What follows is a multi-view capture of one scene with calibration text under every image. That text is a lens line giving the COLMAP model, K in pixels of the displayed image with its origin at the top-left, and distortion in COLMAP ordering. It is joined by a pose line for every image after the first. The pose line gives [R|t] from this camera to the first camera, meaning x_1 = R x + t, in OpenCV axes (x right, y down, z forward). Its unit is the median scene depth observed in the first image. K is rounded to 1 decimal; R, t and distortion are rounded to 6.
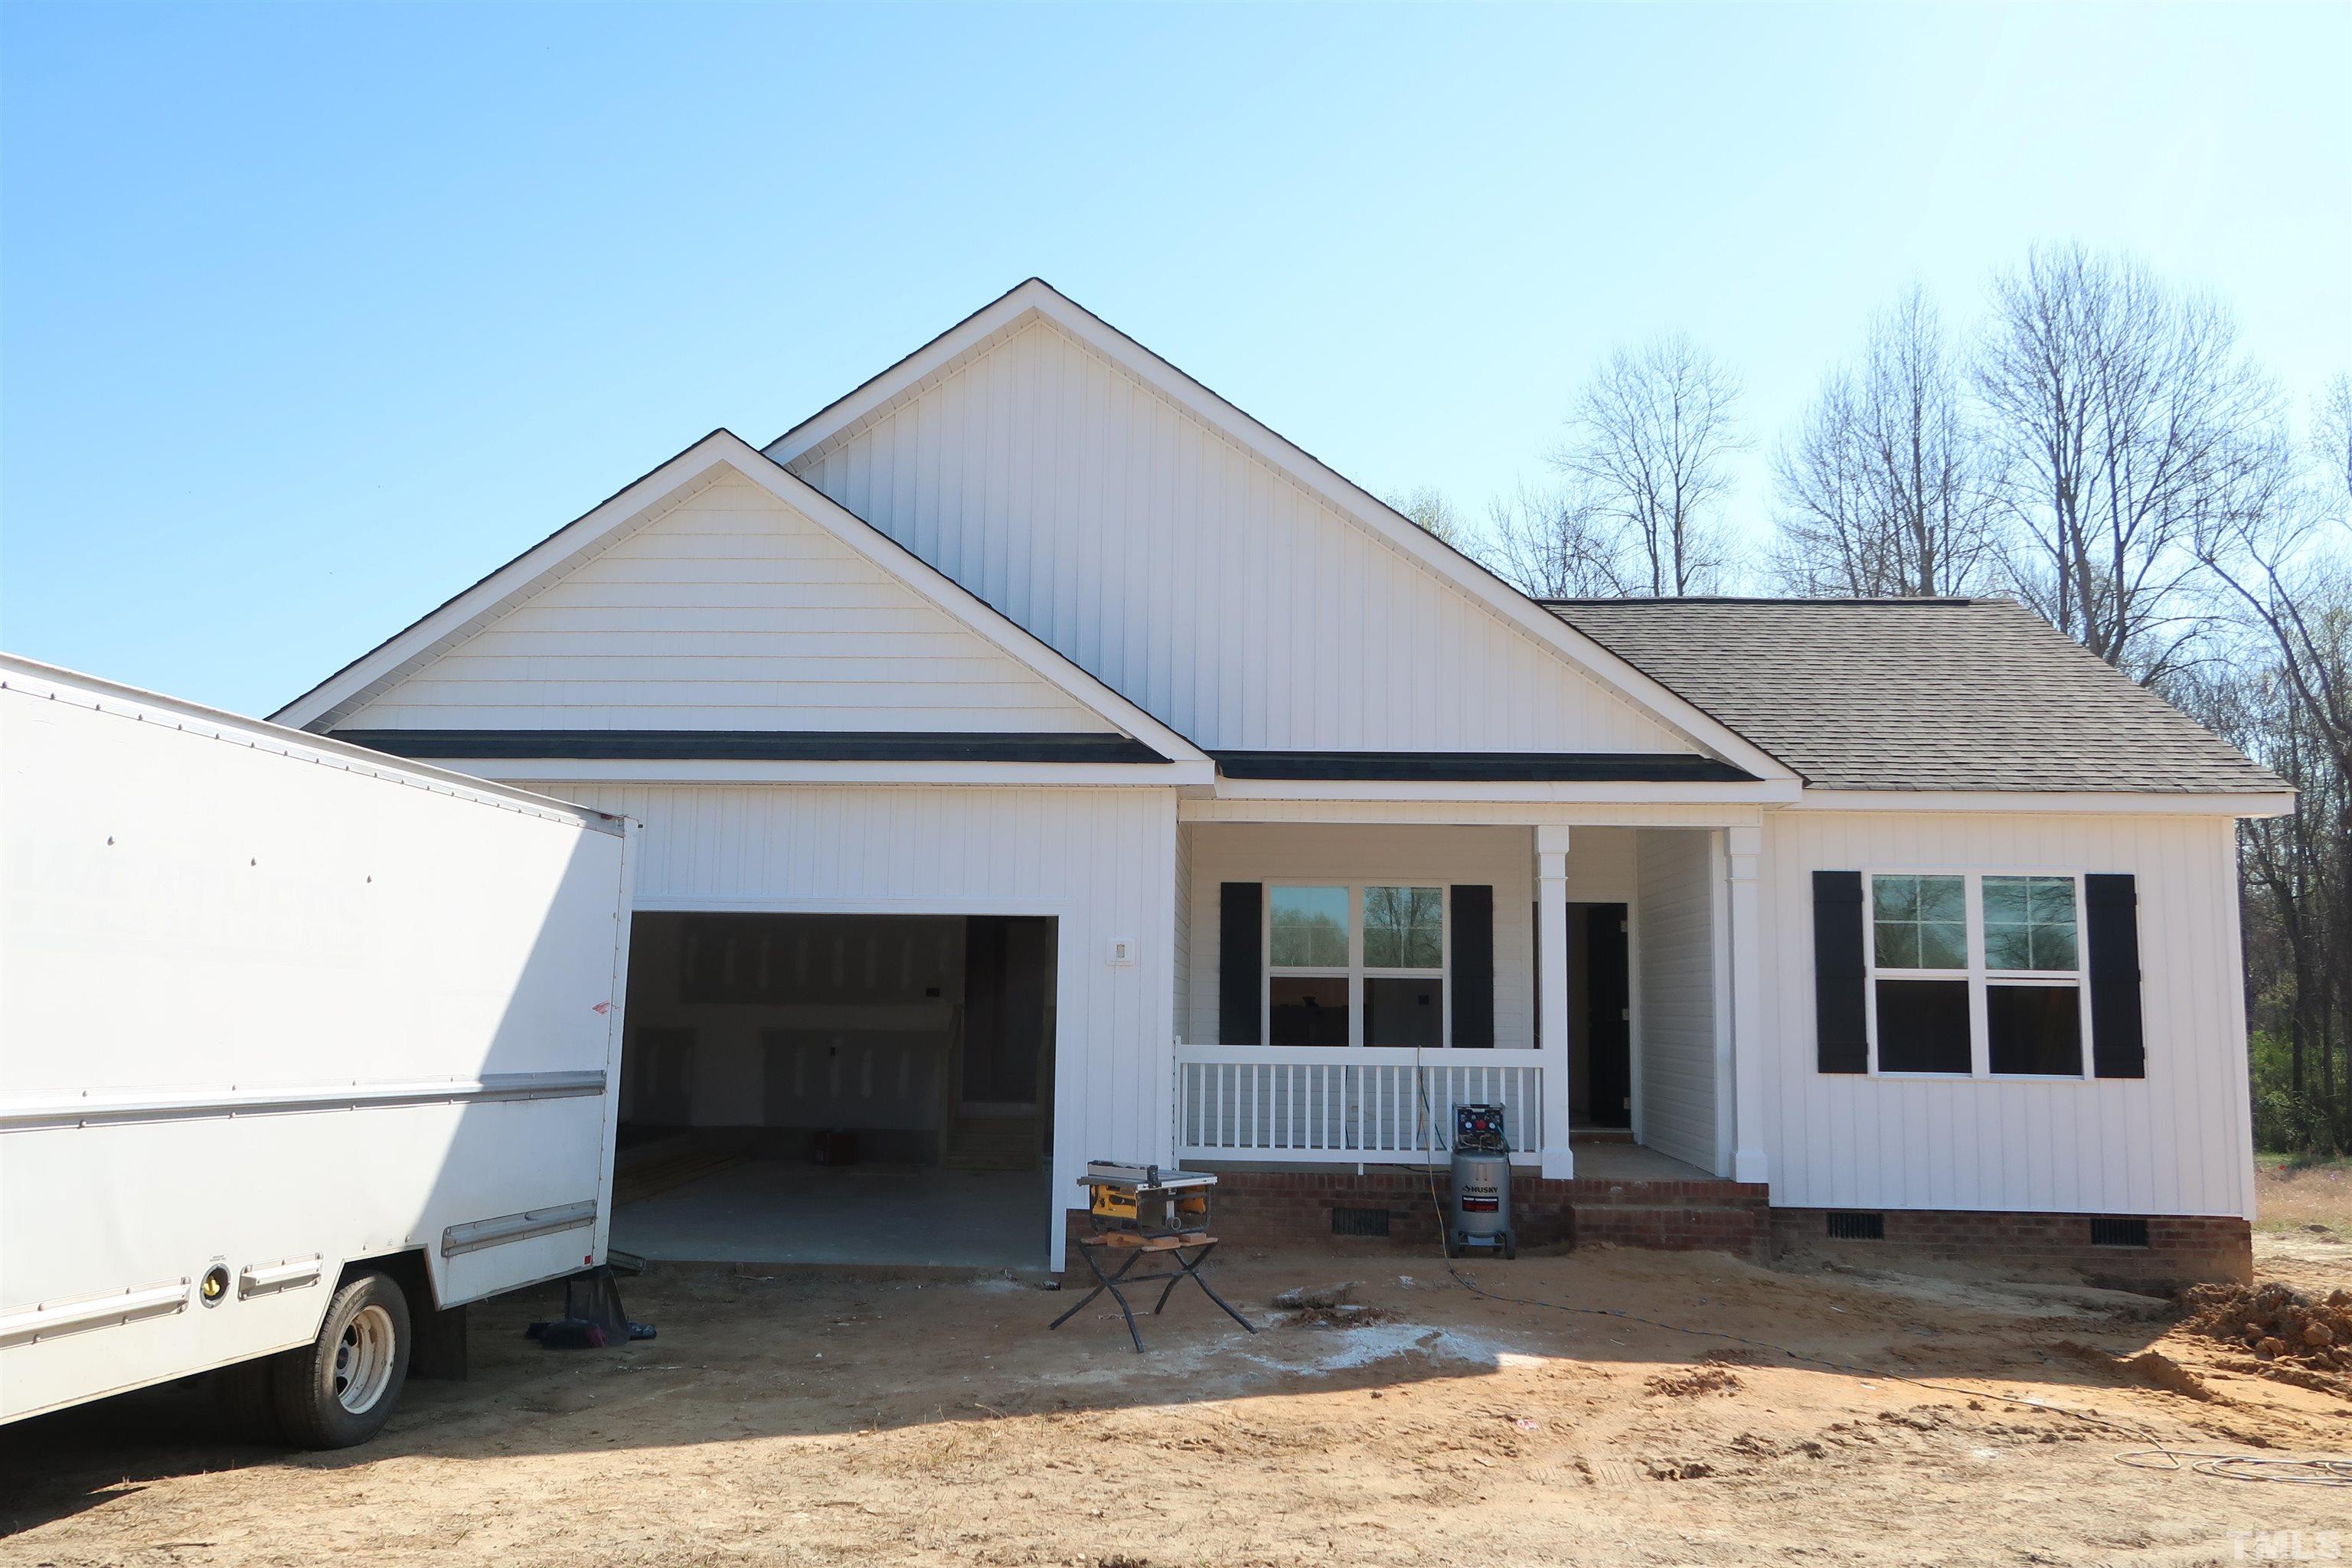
lens RADIAL K [[1669.7, 0, 1166.2], [0, 1669.7, 755.5], [0, 0, 1]] dist [-0.007806, -0.001575]
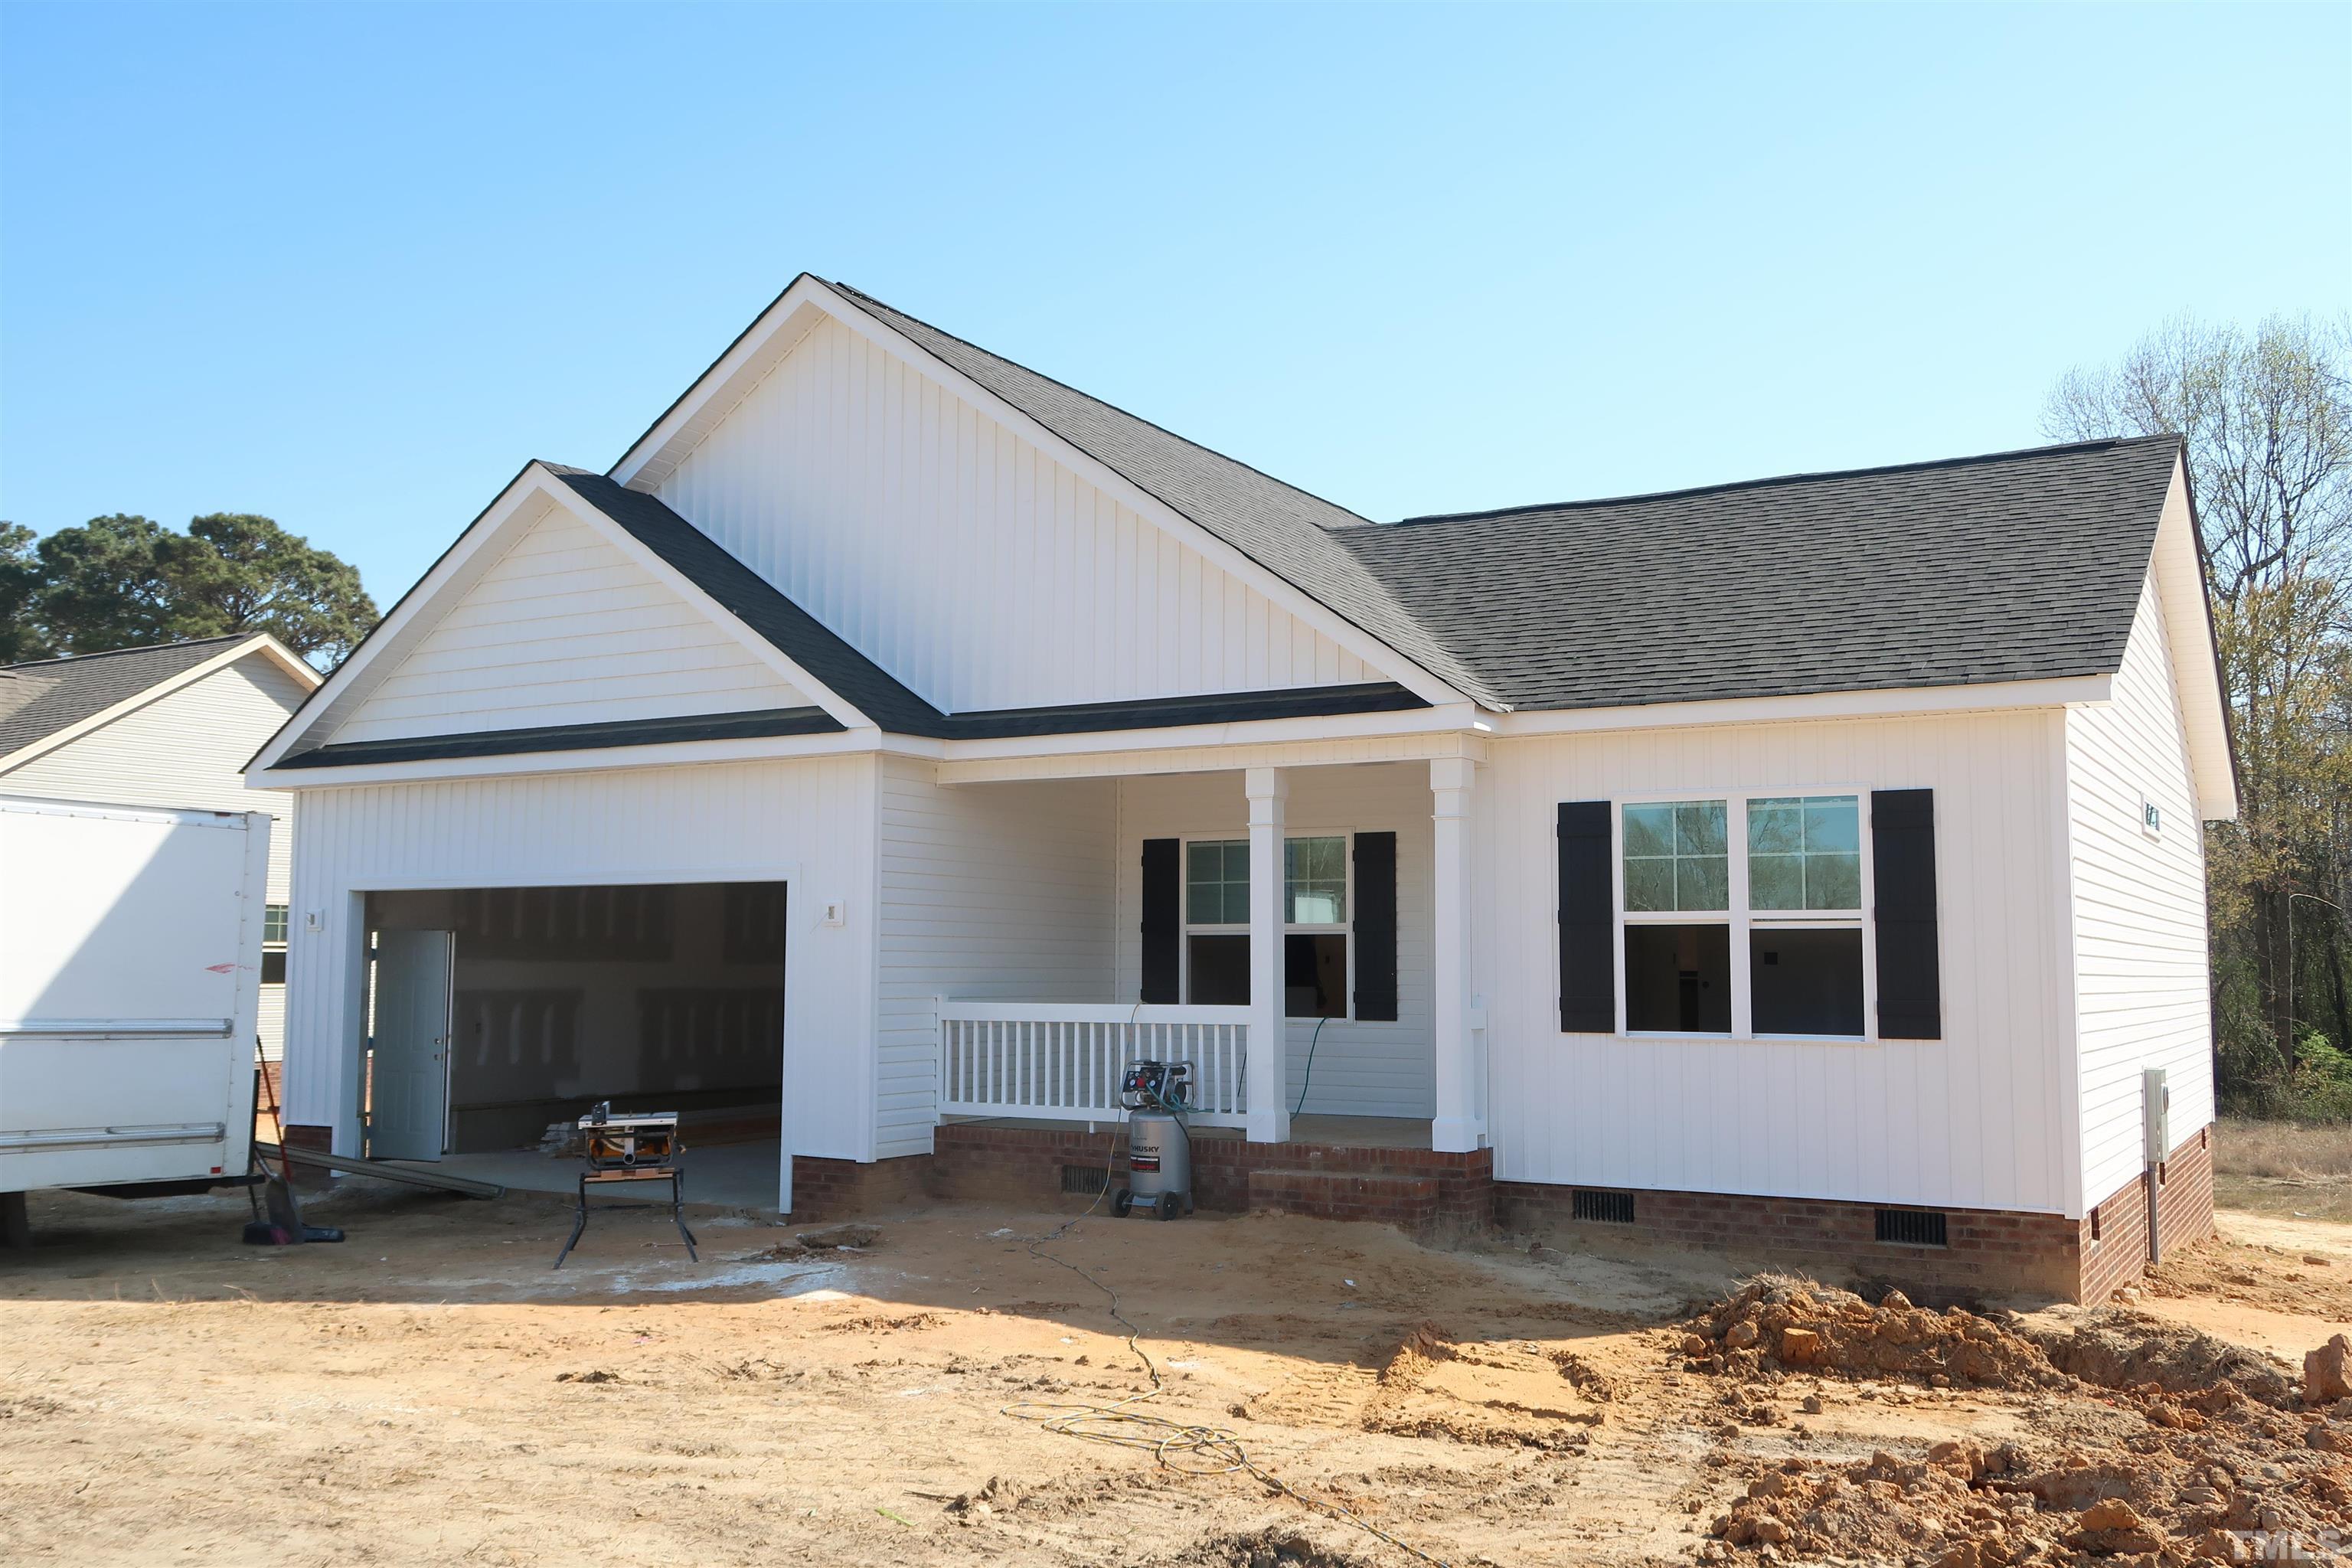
lens RADIAL K [[1850.5, 0, 1176.6], [0, 1850.5, 734.9], [0, 0, 1]] dist [-0.010502, -0.006633]
pose [[0.907047, -0.063368, -0.416234, 0.635155], [0.071606, 0.997424, 0.004193, 0.015911], [0.414896, -0.033608, 0.909248, 0.034891]]
